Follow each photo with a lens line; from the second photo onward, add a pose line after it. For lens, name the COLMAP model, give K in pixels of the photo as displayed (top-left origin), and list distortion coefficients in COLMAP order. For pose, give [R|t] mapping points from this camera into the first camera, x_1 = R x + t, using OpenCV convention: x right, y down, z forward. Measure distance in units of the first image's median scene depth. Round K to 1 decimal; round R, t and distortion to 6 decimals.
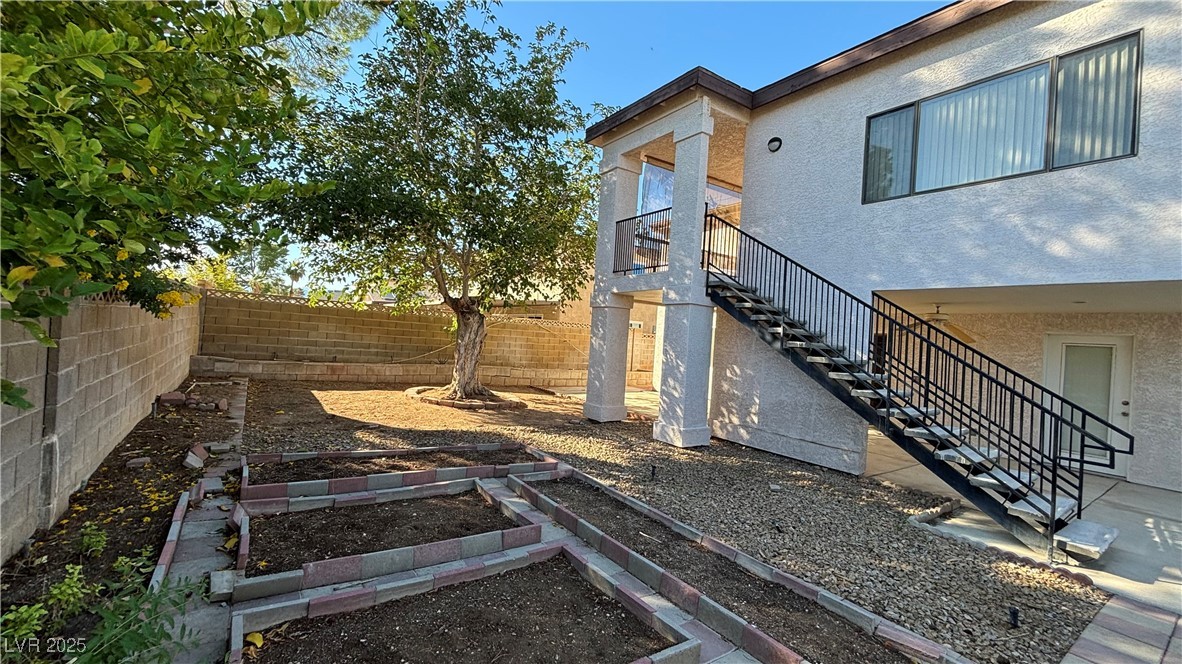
lens RADIAL K [[477.2, 0, 590.2], [0, 477.2, 332.1], [0, 0, 1]] dist [0.002637, 0.000614]
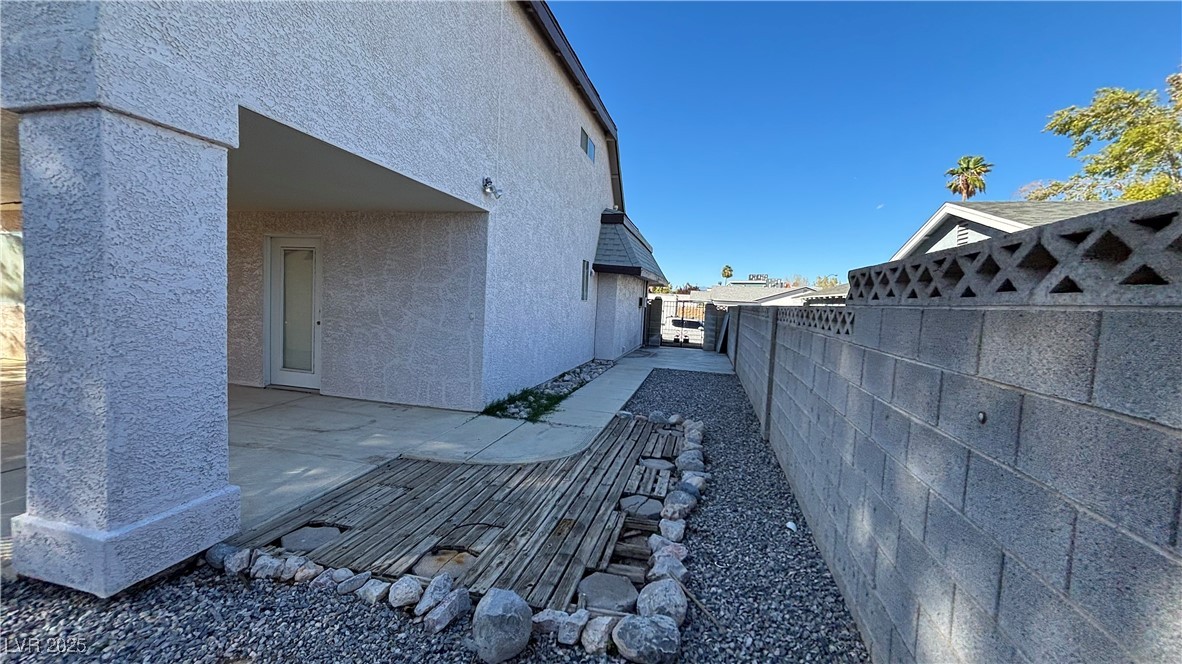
lens RADIAL K [[477.2, 0, 590.2], [0, 477.2, 332.1], [0, 0, 1]] dist [0.002637, 0.000614]
pose [[0.751475, -0.071376, 0.655890, 0.869080], [-0.007535, 0.993138, 0.116709, 0.074516], [-0.659719, -0.092646, 0.745780, -0.034152]]
